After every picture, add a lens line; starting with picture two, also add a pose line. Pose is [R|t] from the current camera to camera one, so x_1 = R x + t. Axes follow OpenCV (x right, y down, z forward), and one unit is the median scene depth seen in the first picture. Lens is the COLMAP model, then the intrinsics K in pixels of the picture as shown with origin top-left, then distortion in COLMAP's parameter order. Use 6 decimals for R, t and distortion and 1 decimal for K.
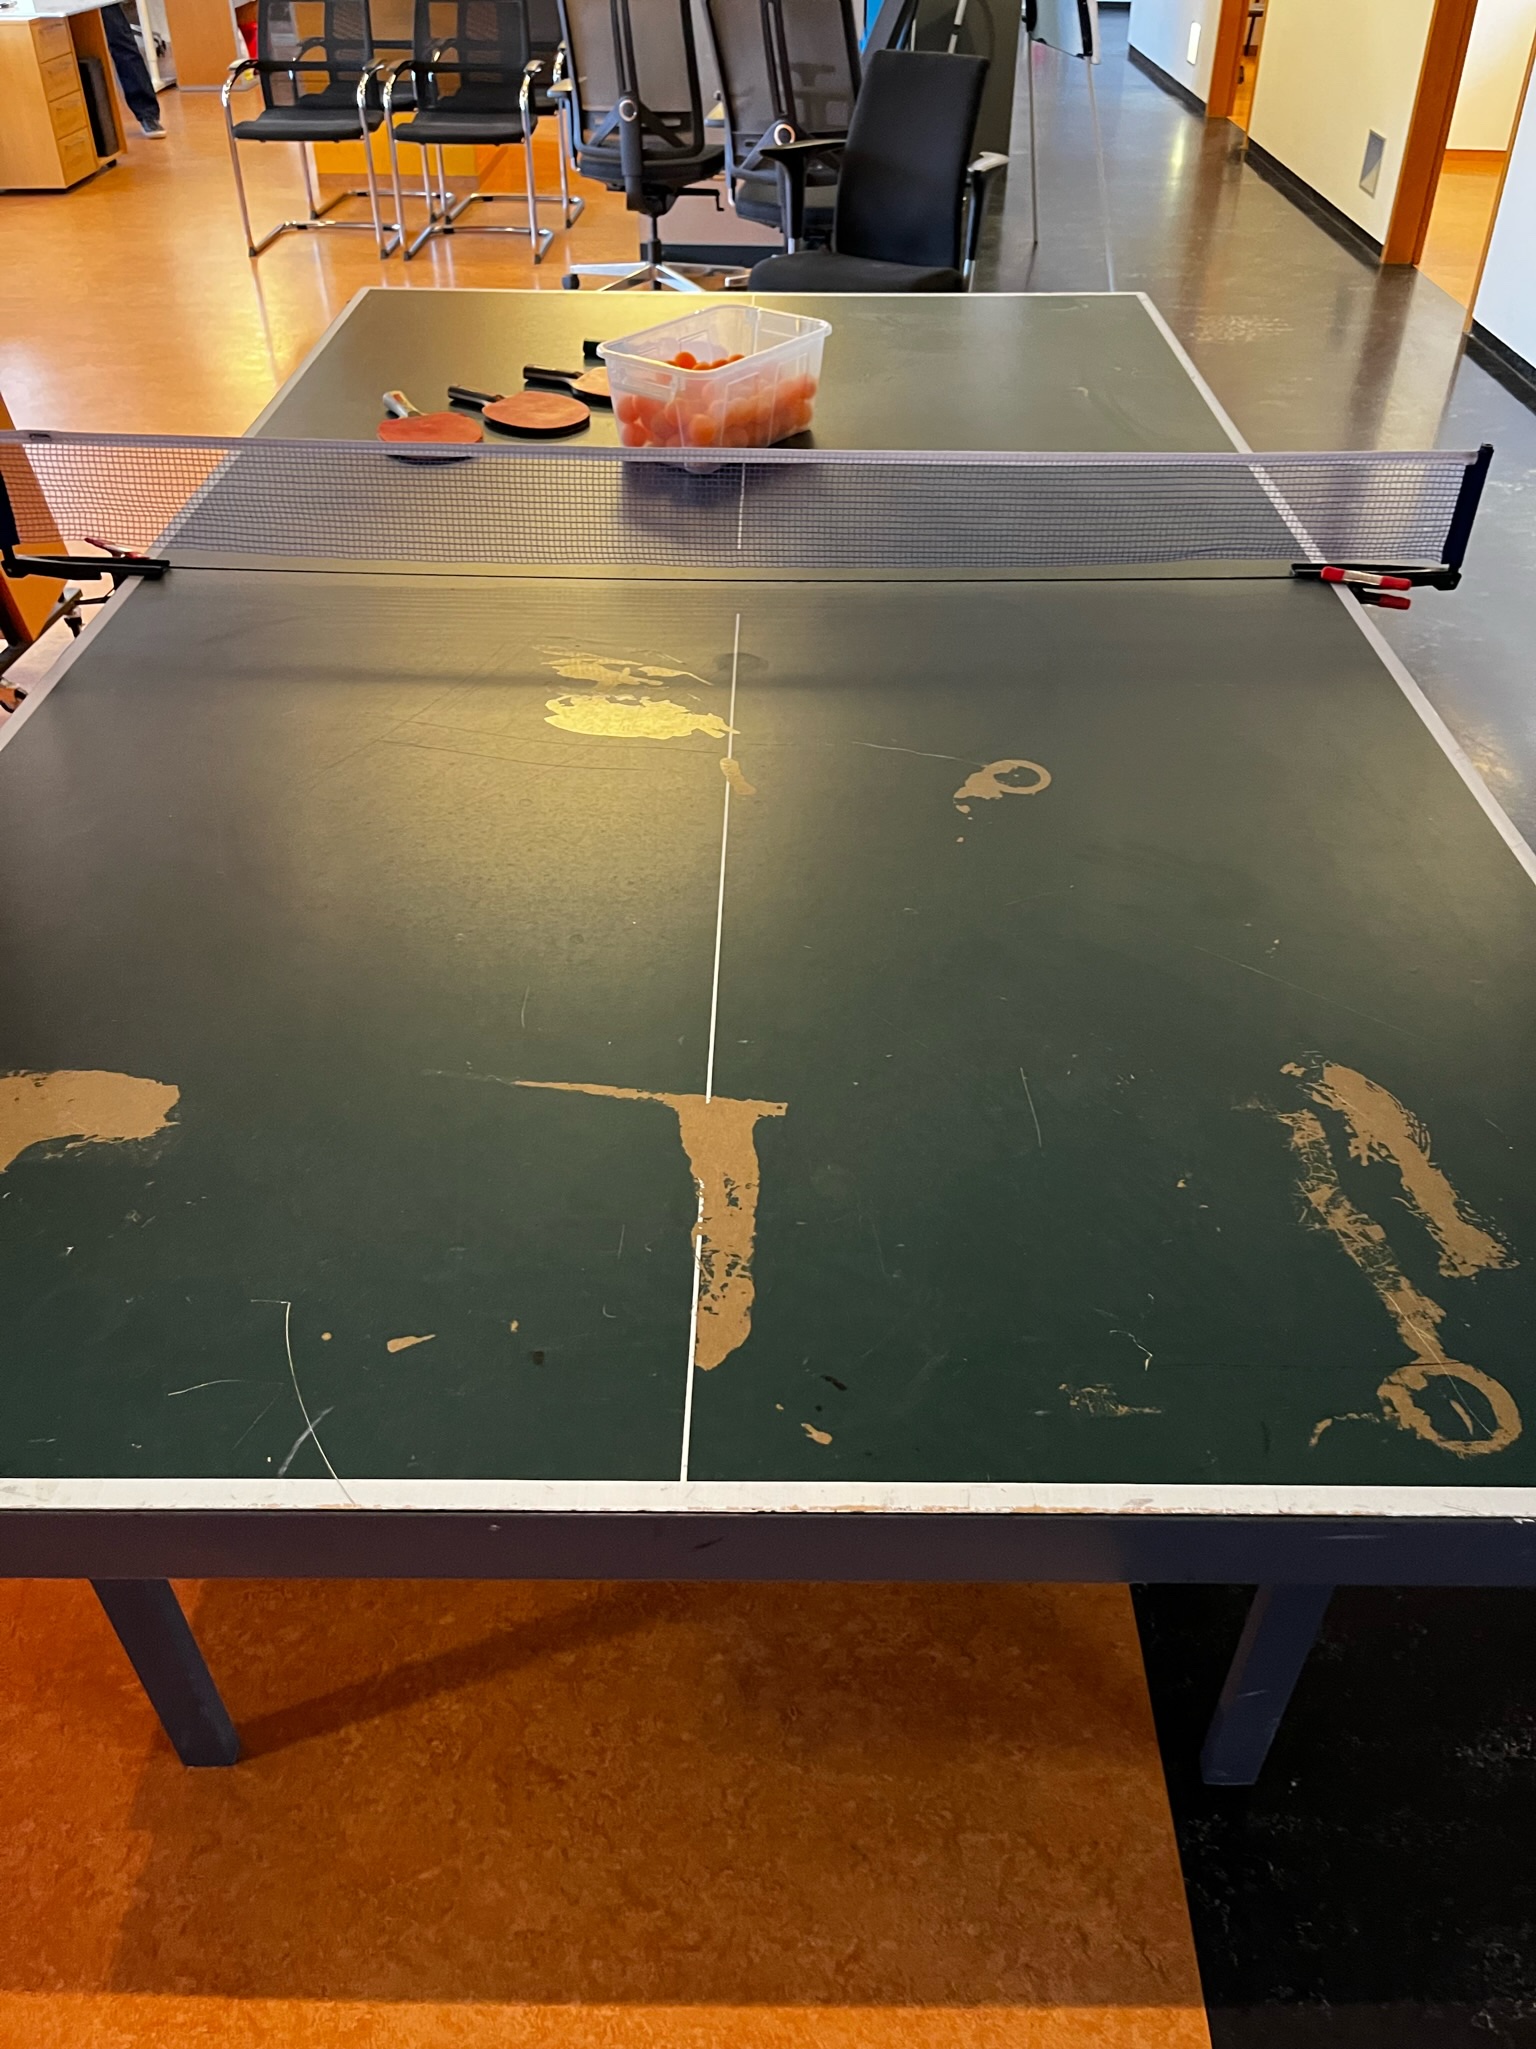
lens RADIAL K [[1579.5, 0, 805.4], [0, 1579.5, 1022.6], [0, 0, 1]] dist [0.060983, -0.087509]
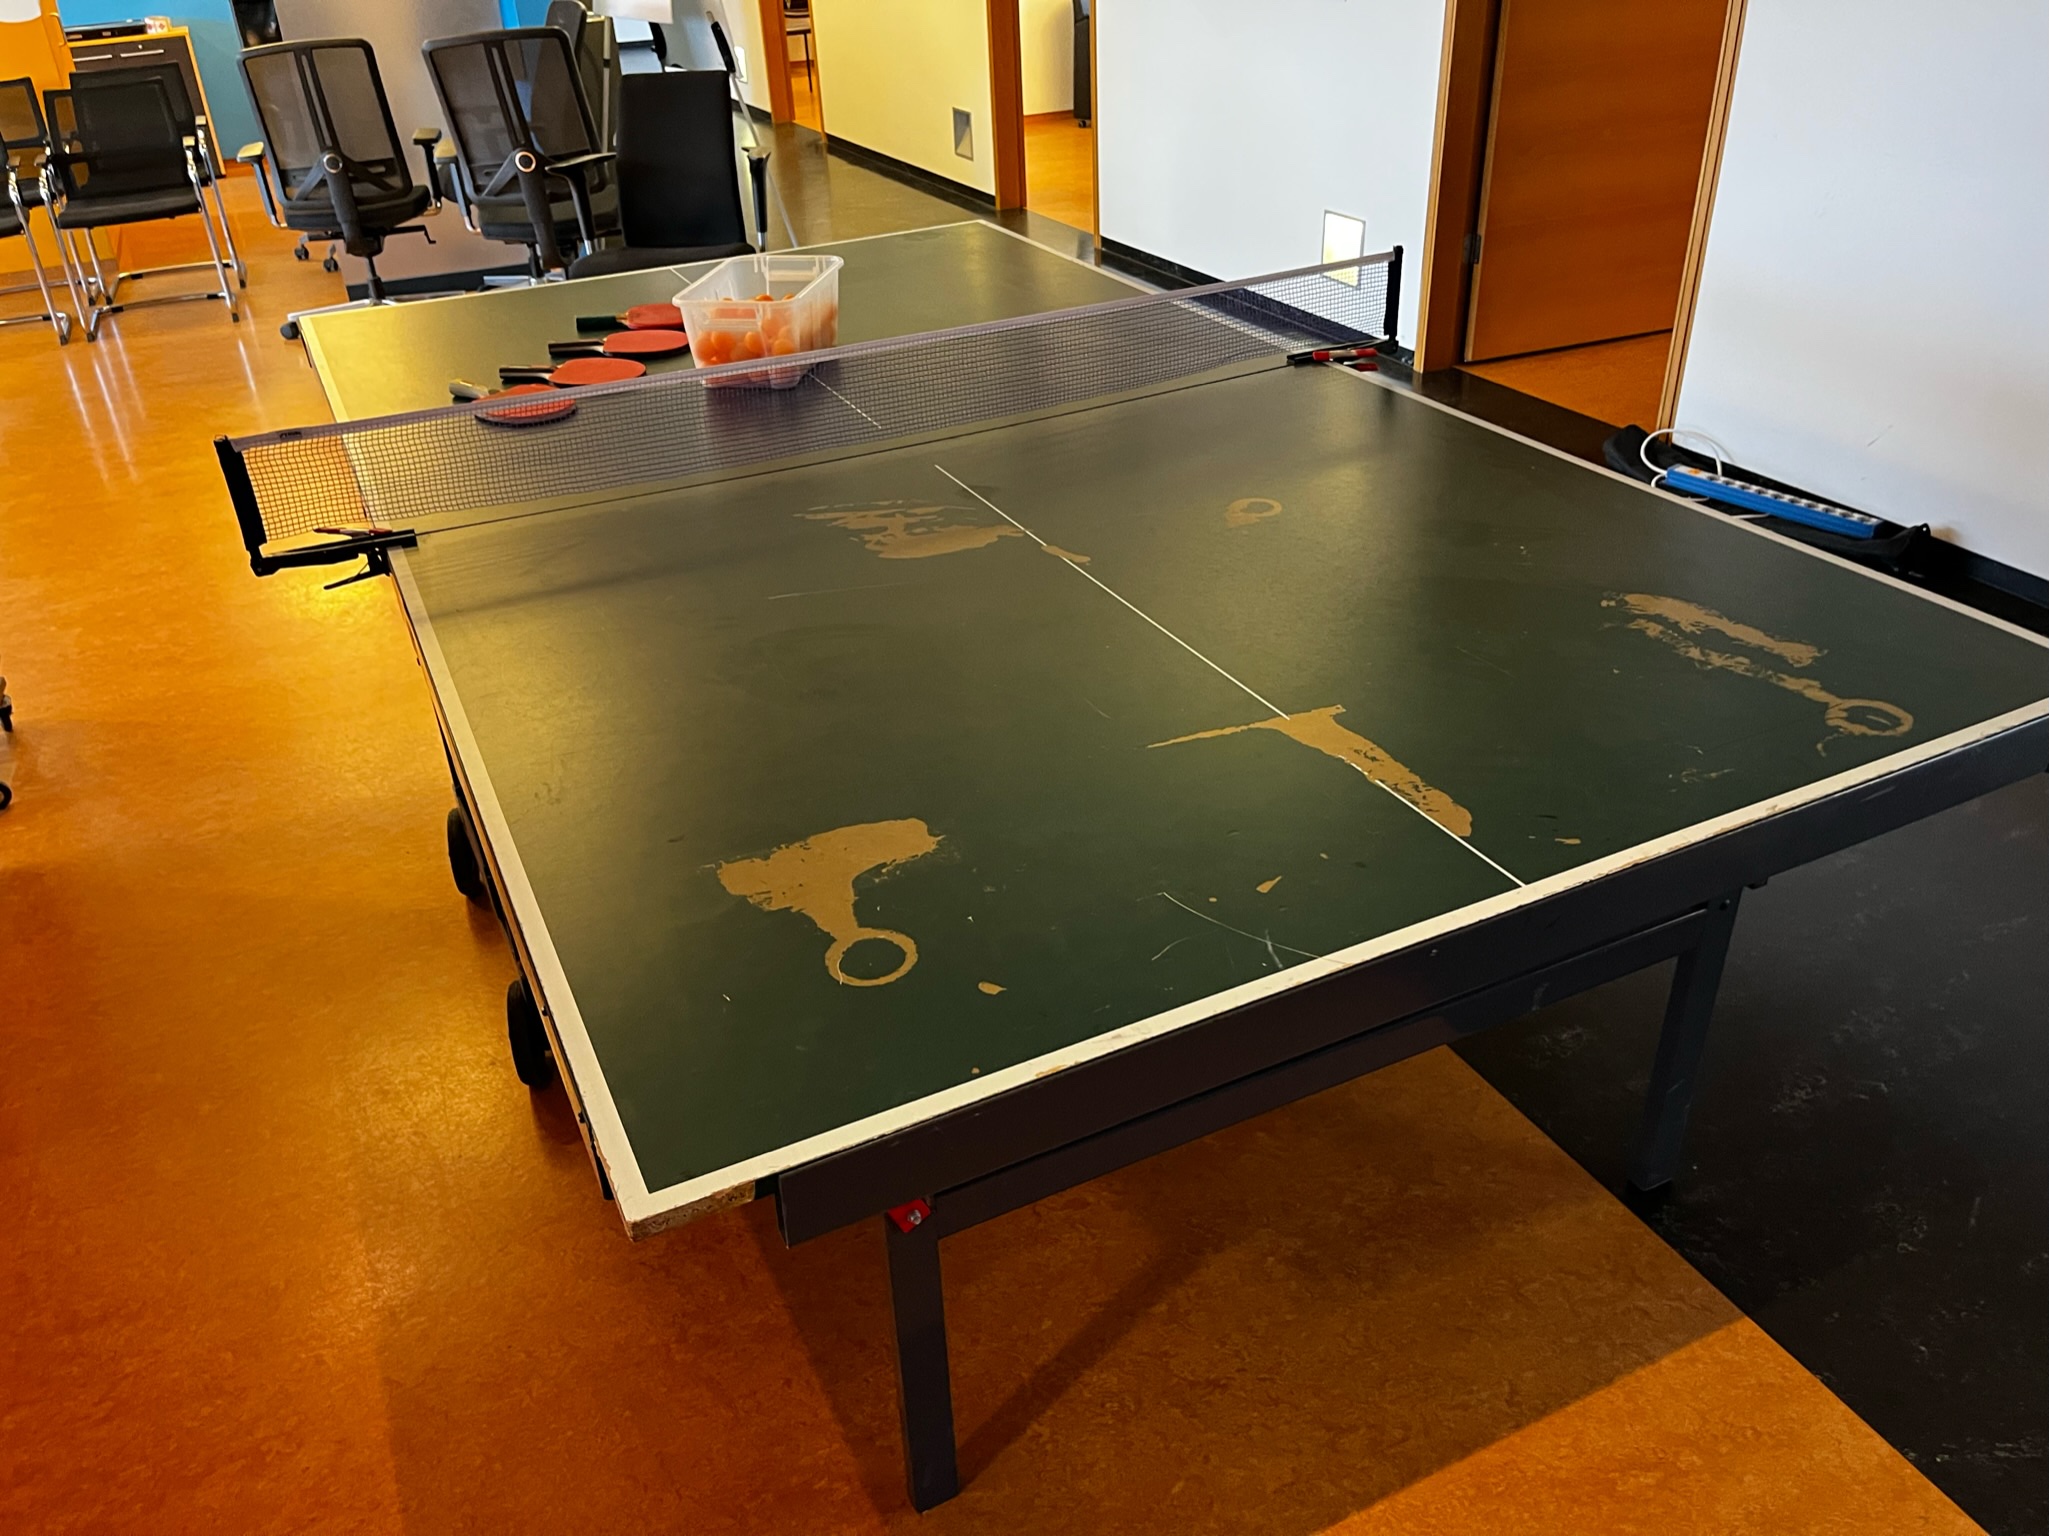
lens RADIAL K [[1579.5, 0, 1029.7], [0, 1579.5, 766.7], [0, 0, 1]] dist [0.060983, -0.087509]
pose [[0.897163, -0.262202, 0.355456, -0.563852], [0.311097, 0.946378, -0.087108, 0.104069], [-0.313555, 0.188732, 0.930625, -0.117982]]
